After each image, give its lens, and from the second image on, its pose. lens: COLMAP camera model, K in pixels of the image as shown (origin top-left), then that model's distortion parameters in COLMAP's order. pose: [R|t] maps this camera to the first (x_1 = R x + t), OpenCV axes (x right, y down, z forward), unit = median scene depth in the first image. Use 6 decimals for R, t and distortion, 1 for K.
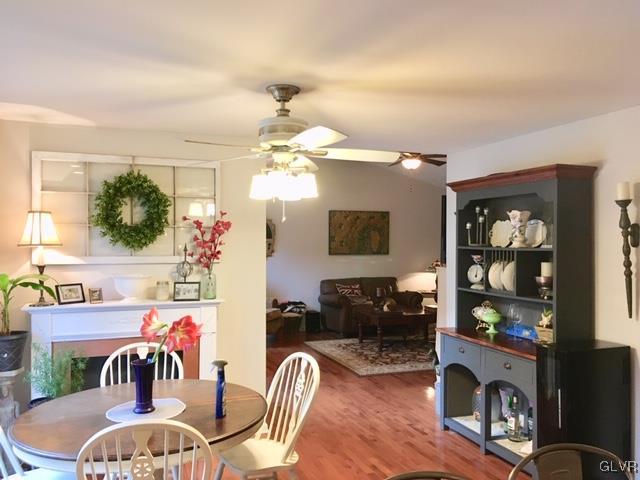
lens RADIAL K [[542.6, 0, 321.3], [0, 542.6, 241.0], [0, 0, 1]] dist [0.062362, -0.075639]
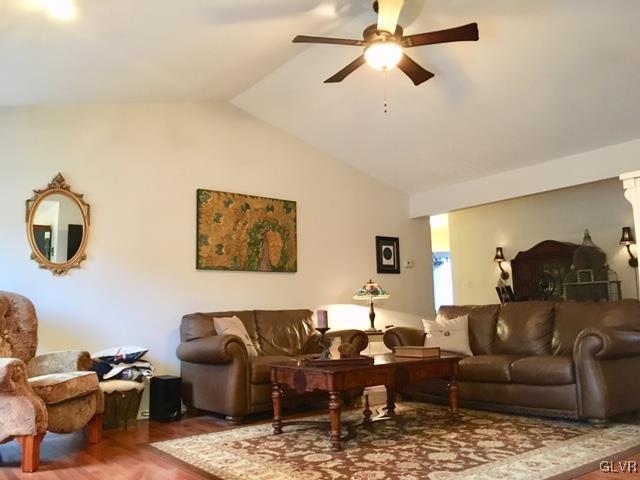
lens RADIAL K [[542.6, 0, 323.1], [0, 542.6, 236.0], [0, 0, 1]] dist [0.062362, -0.075639]
pose [[0.951957, 0.016656, 0.305780, -0.037257], [0.027464, 0.989853, -0.139419, 0.082296], [-0.304999, 0.141119, 0.941839, 0.501595]]
